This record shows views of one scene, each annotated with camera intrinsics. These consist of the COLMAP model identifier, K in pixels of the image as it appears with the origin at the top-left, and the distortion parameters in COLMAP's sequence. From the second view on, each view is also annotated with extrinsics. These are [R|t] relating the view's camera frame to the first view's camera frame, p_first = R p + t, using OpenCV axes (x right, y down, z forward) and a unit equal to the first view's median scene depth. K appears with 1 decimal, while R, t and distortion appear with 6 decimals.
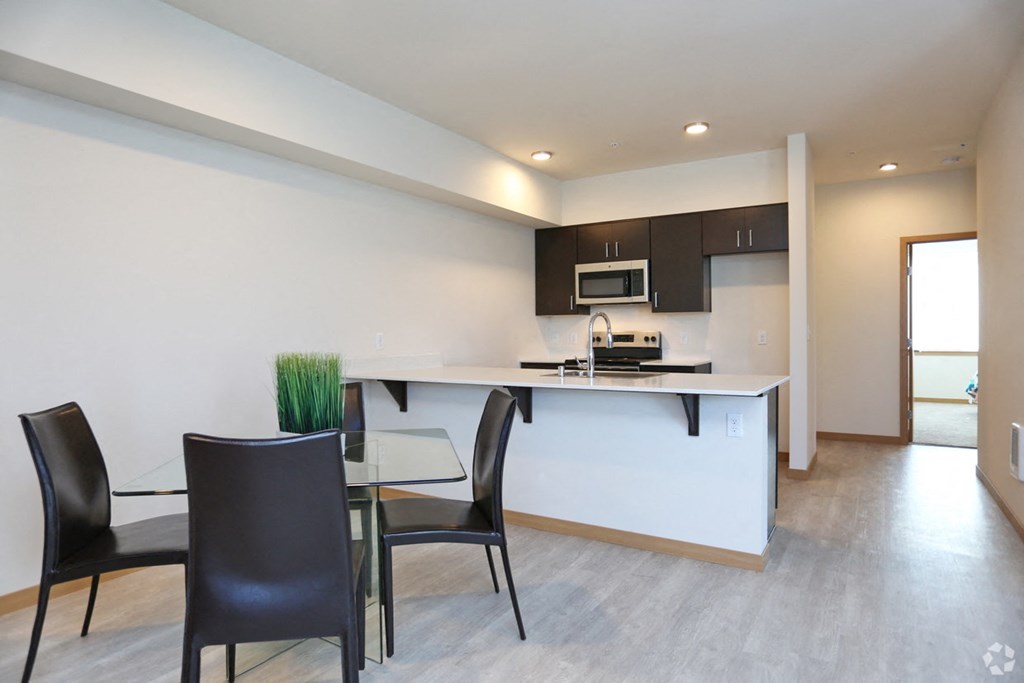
lens RADIAL K [[599.7, 0, 512.0], [0, 599.7, 341.5], [0, 0, 1]] dist [-0.023734, 0.001966]
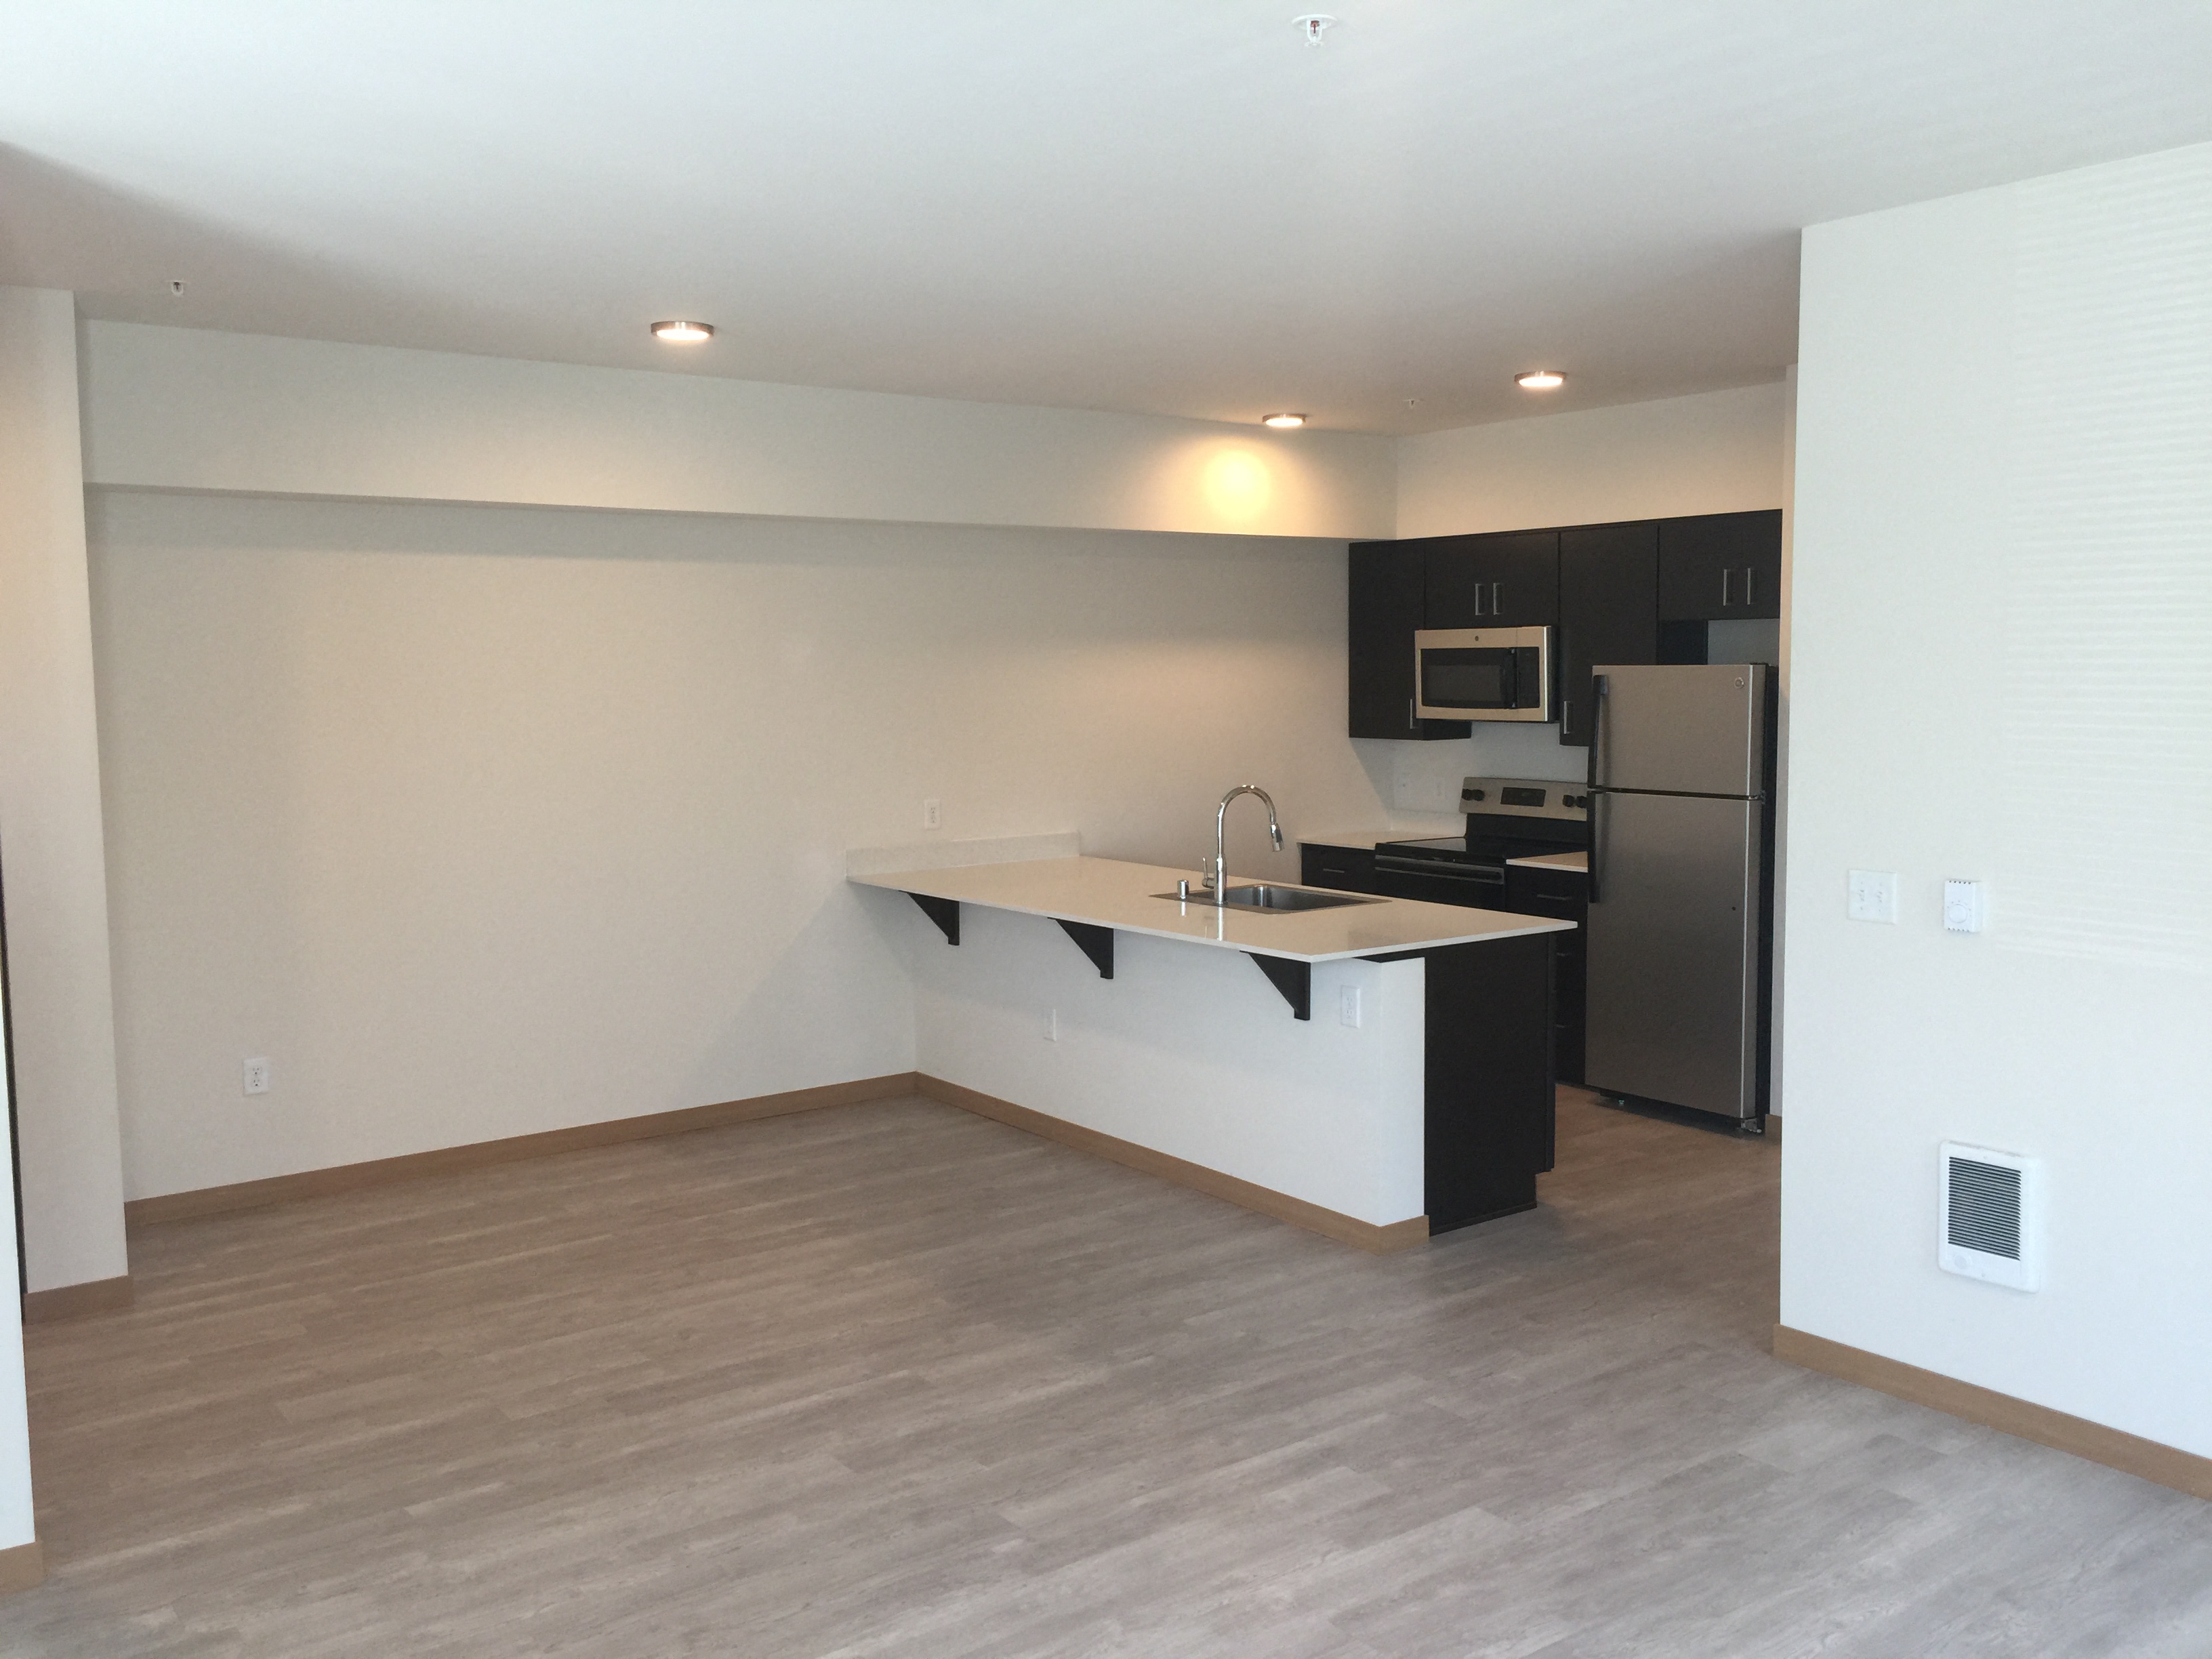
lens RADIAL K [[1904.2, 0, 1106.0], [0, 1904.2, 829.5], [0, 0, 1]] dist [0.072797, 0.000539]
pose [[0.932579, 0.026177, -0.360015, 0.418946], [0.003232, 0.996722, 0.080843, -0.098783], [0.360951, -0.076556, 0.929437, -0.429882]]
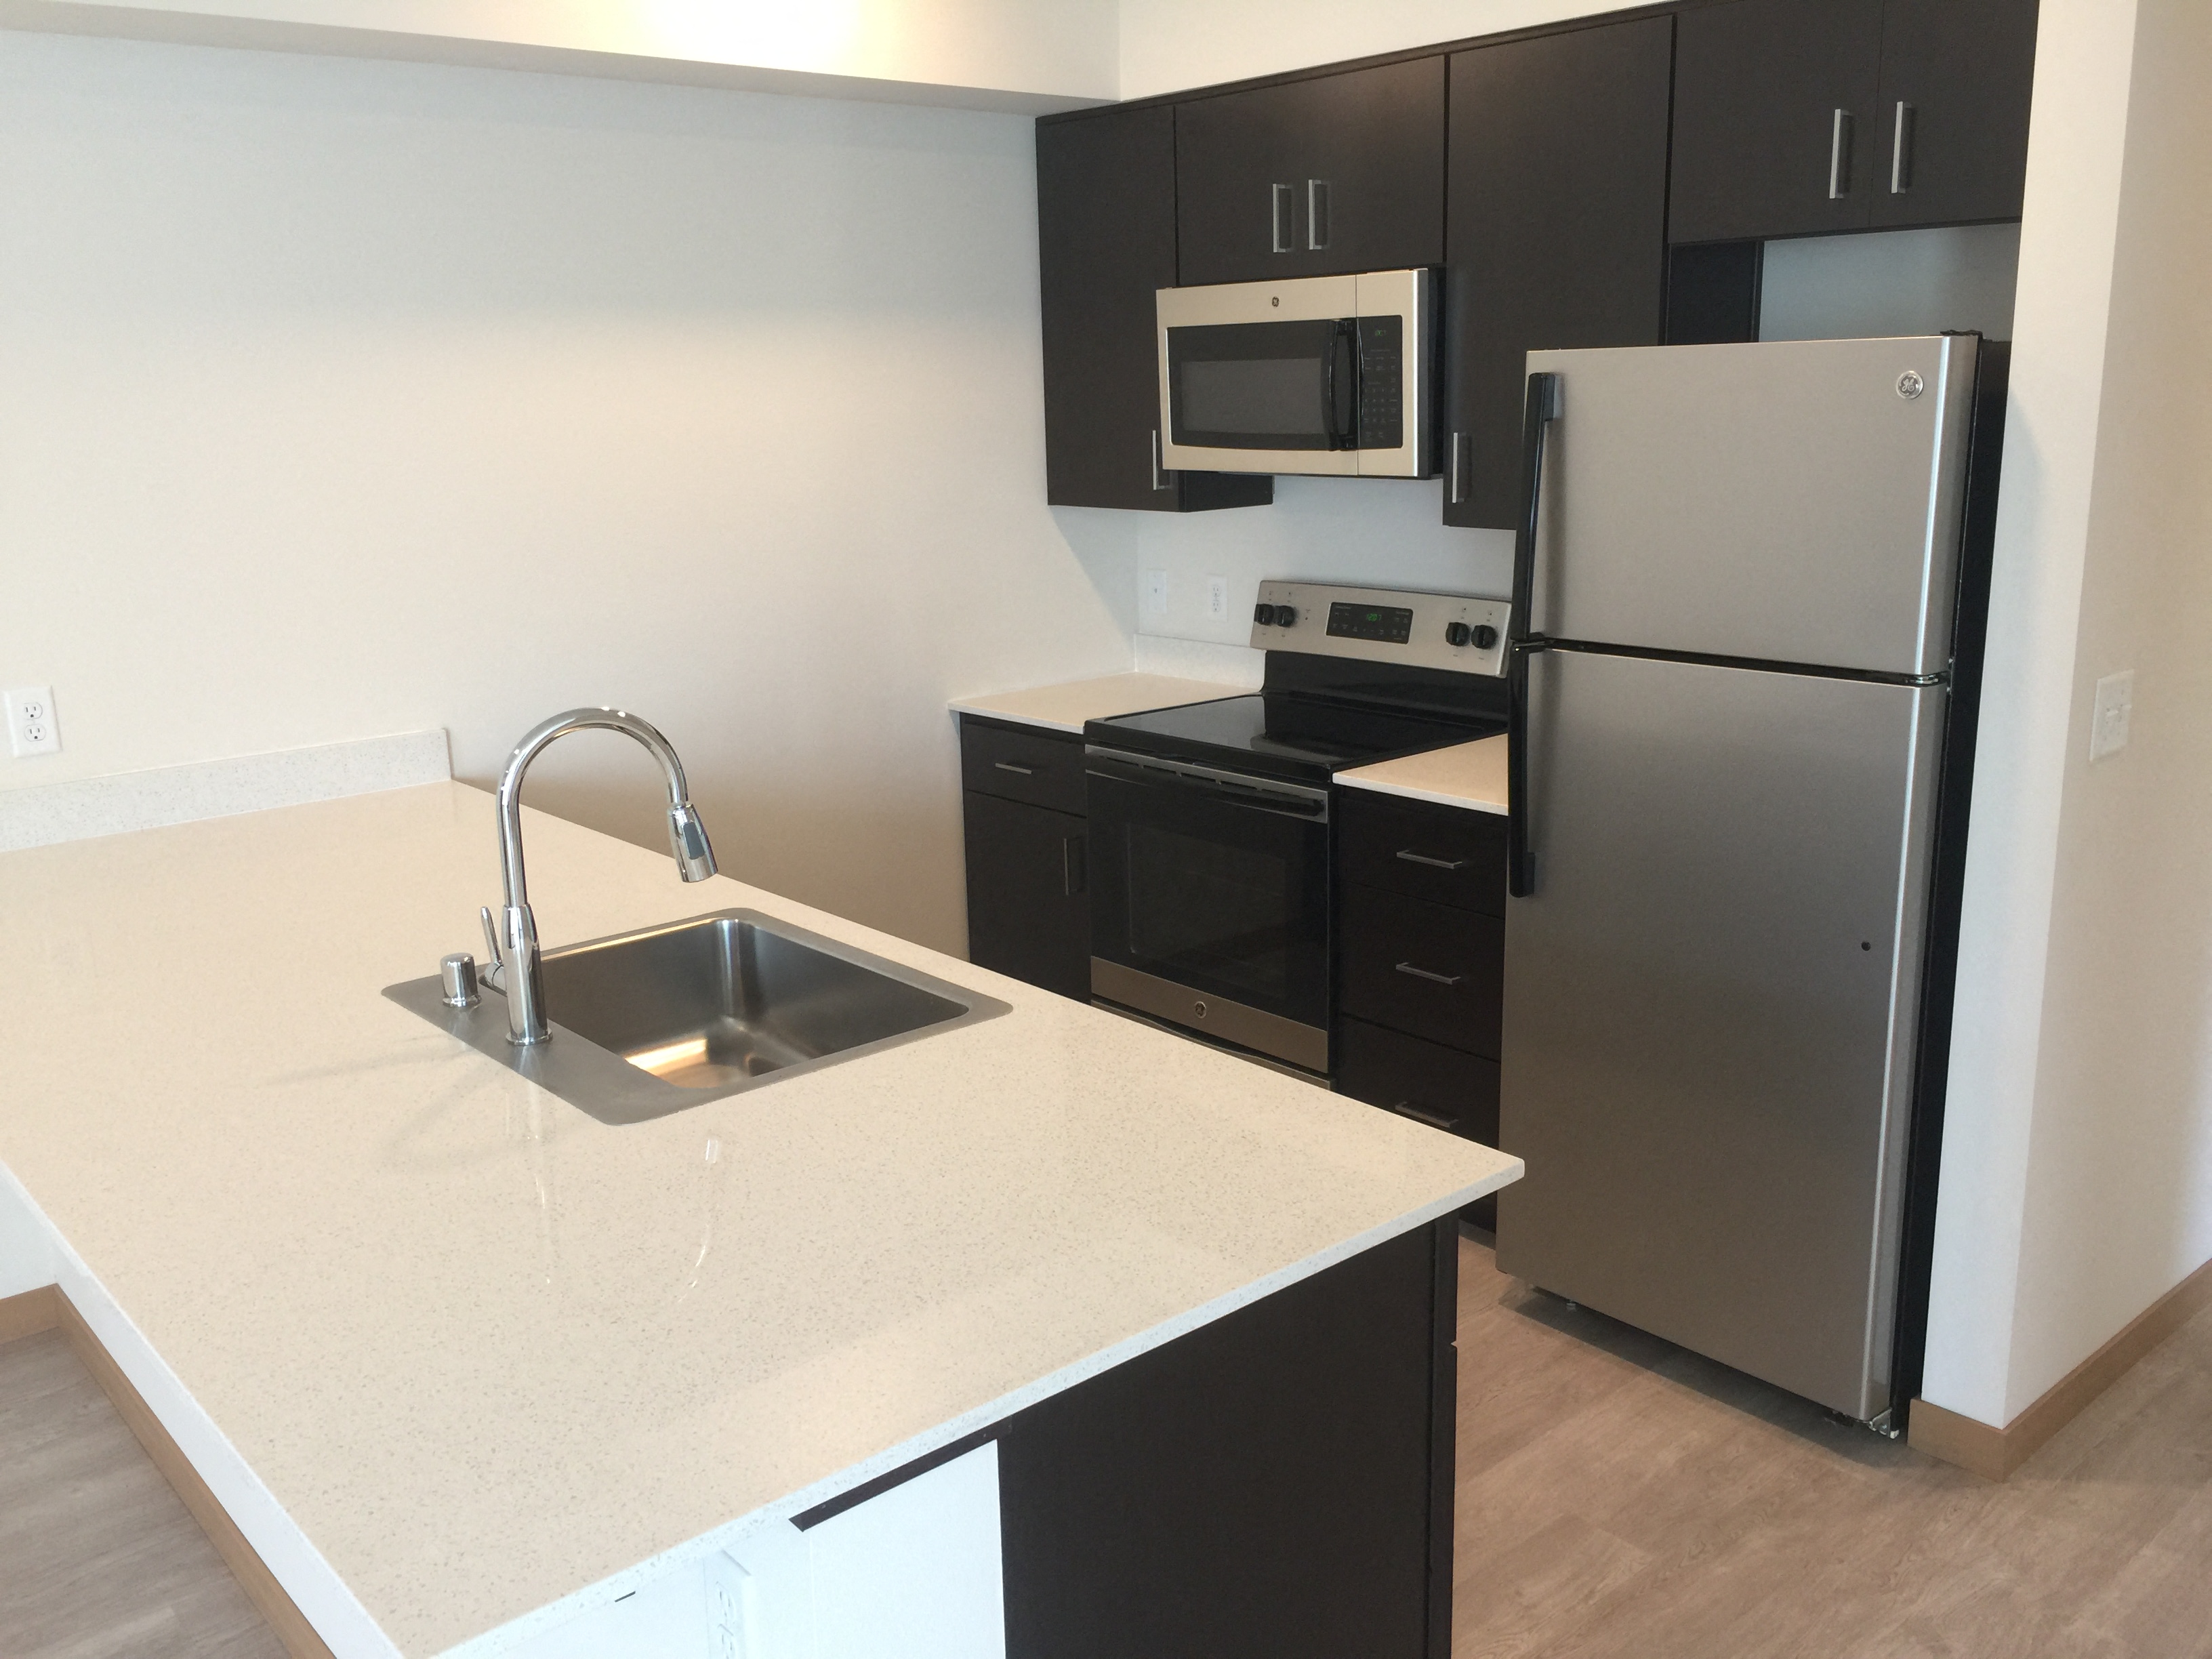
lens RADIAL K [[1904.2, 0, 1106.0], [0, 1904.2, 829.5], [0, 0, 1]] dist [0.072797, 0.000539]
pose [[0.956776, 0.048738, -0.286713, 0.310121], [0.018421, 0.973721, 0.226996, -0.097240], [0.290242, -0.222466, 0.930736, 0.296501]]
